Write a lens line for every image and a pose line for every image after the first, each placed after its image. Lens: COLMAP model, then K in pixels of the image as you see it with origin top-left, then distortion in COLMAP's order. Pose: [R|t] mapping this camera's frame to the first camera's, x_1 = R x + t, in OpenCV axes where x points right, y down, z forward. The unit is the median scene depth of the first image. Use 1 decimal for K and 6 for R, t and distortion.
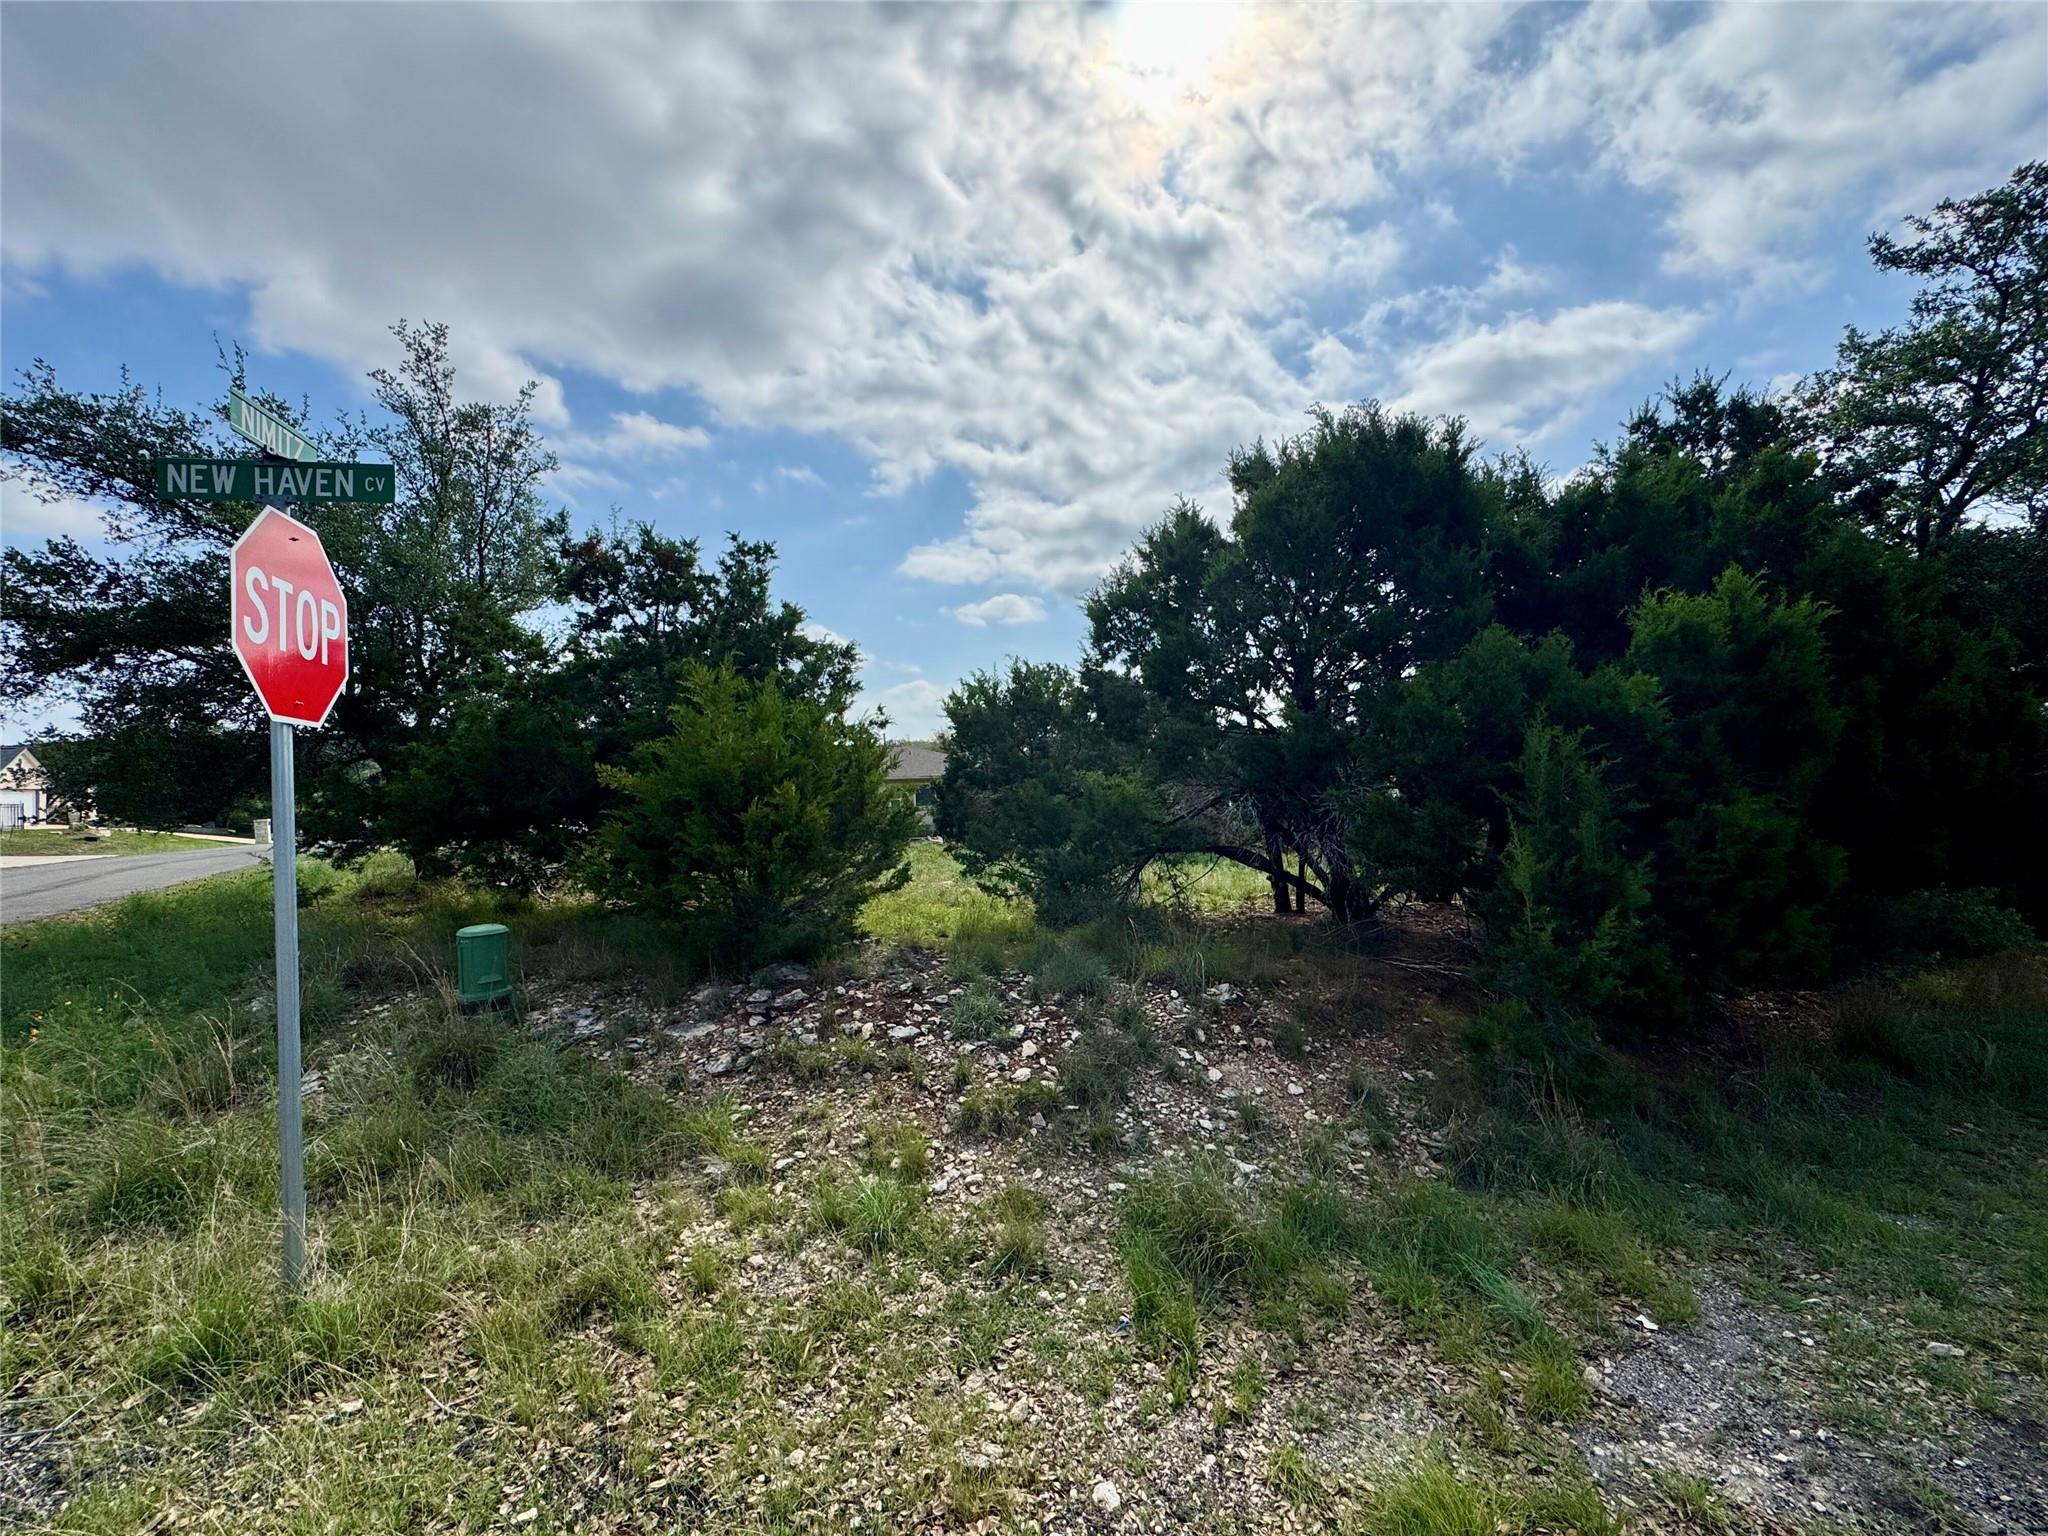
lens RADIAL K [[814.8, 0, 1024.0], [0, 814.8, 768.0], [0, 0, 1]] dist [-0.001548, 0.000025]
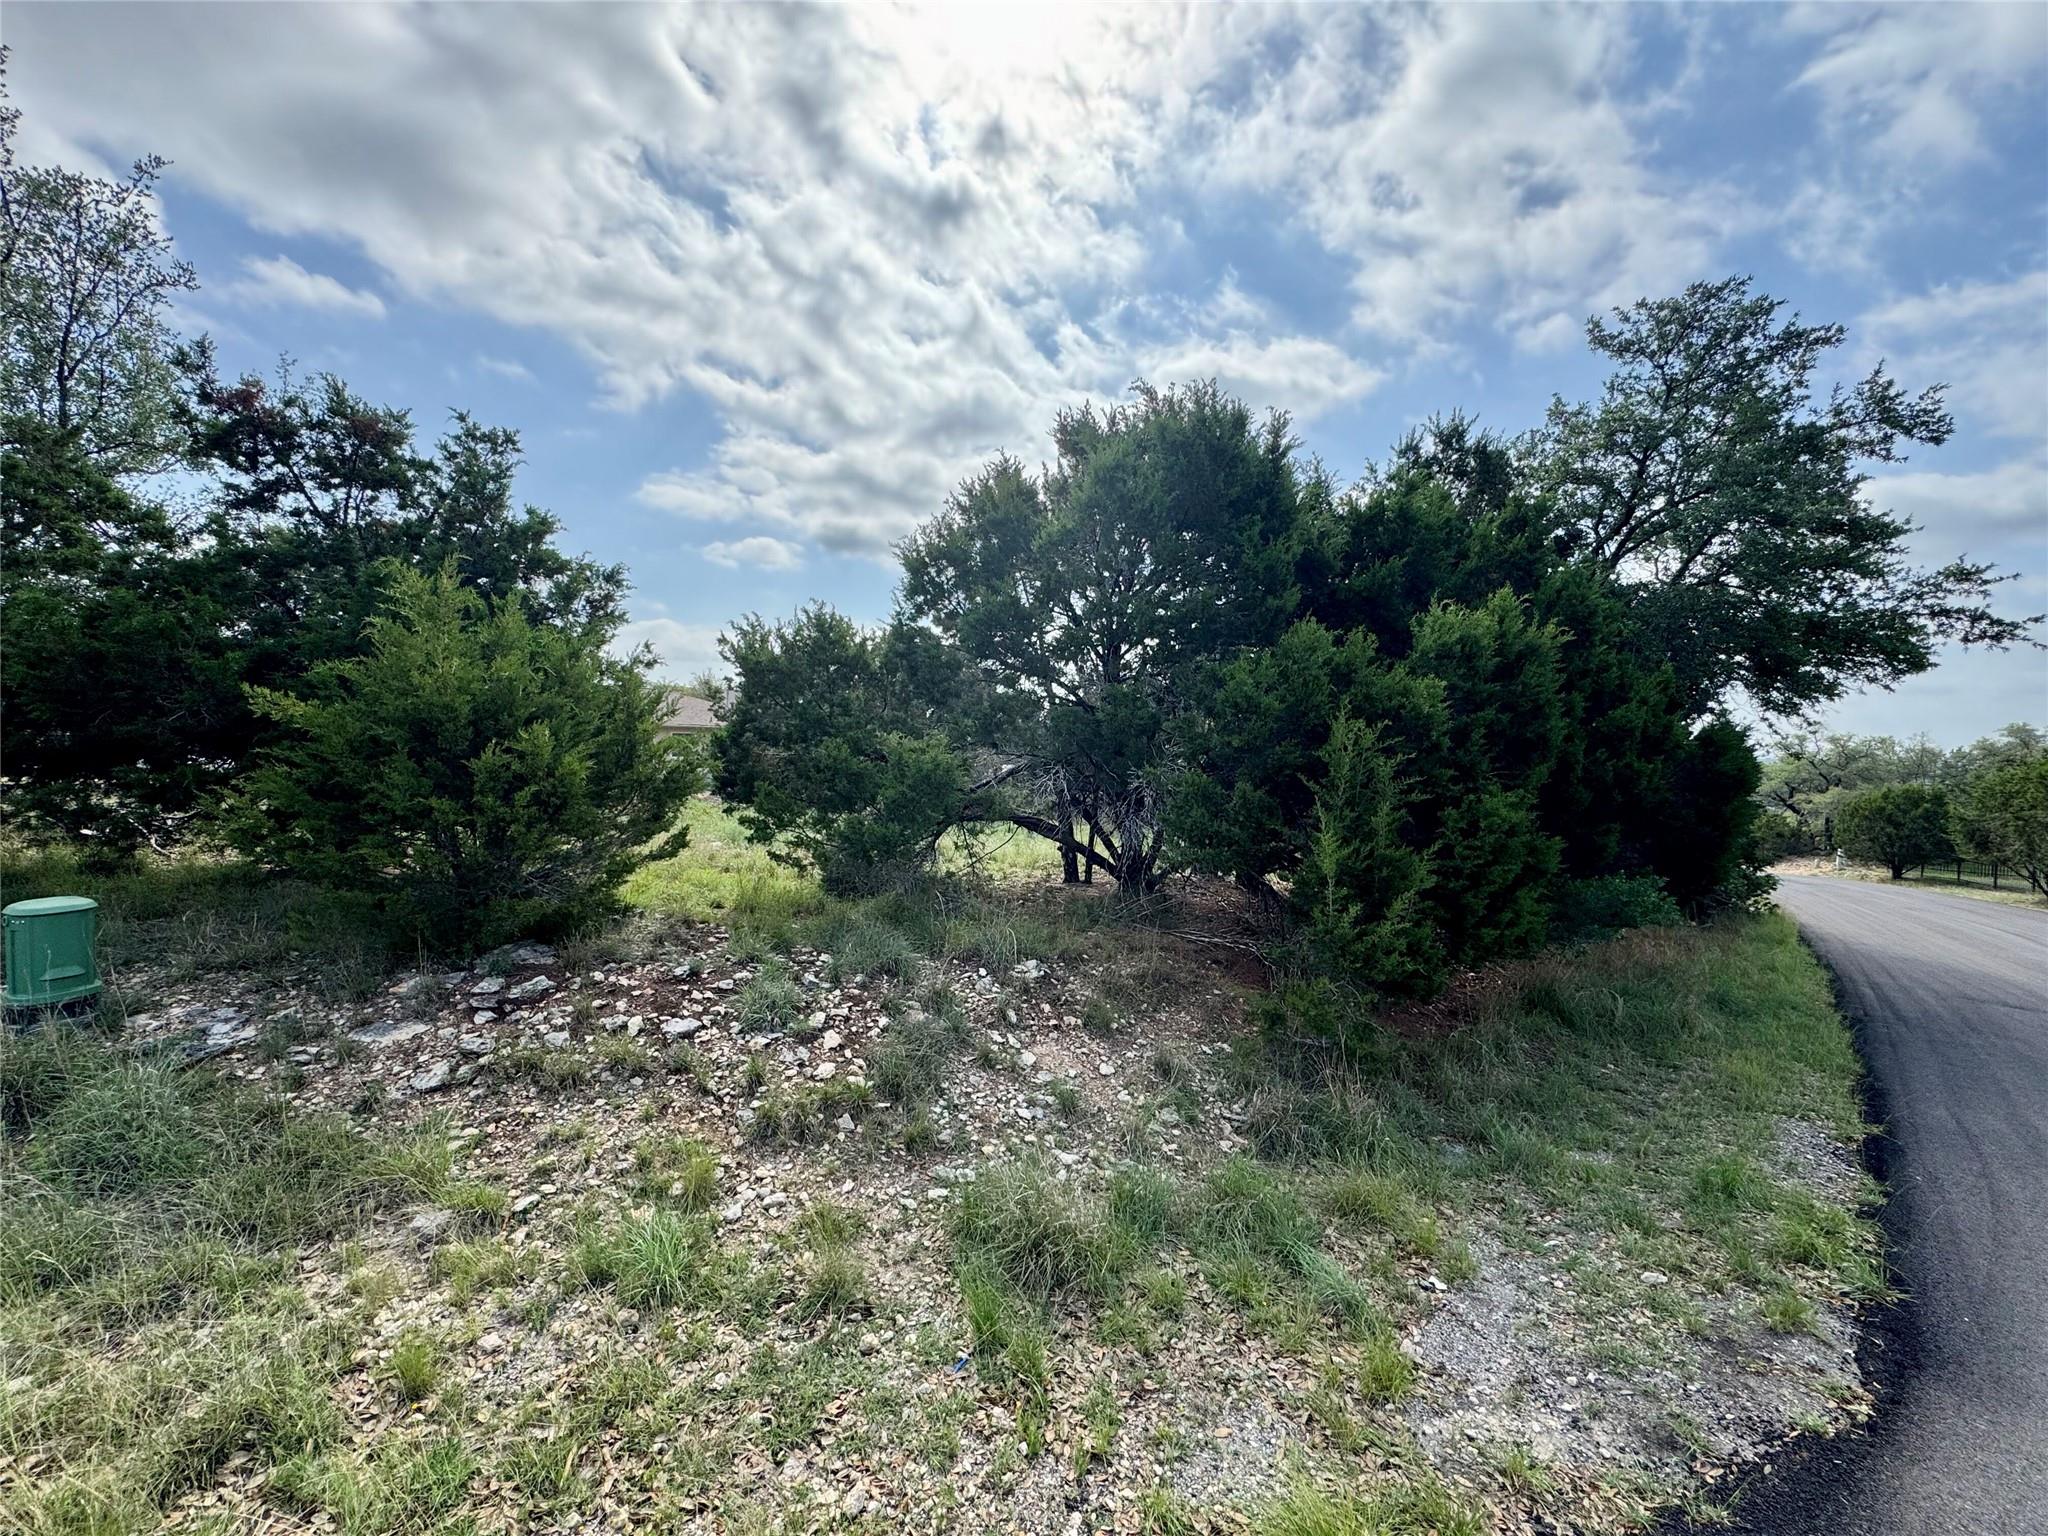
lens RADIAL K [[814.8, 0, 1024.0], [0, 814.8, 768.0], [0, 0, 1]] dist [-0.001548, 0.000025]
pose [[0.959476, 0.048760, 0.277538, -0.053718], [-0.061922, 0.997324, 0.038853, -0.002401], [-0.274901, -0.054465, 0.959929, 0.094222]]
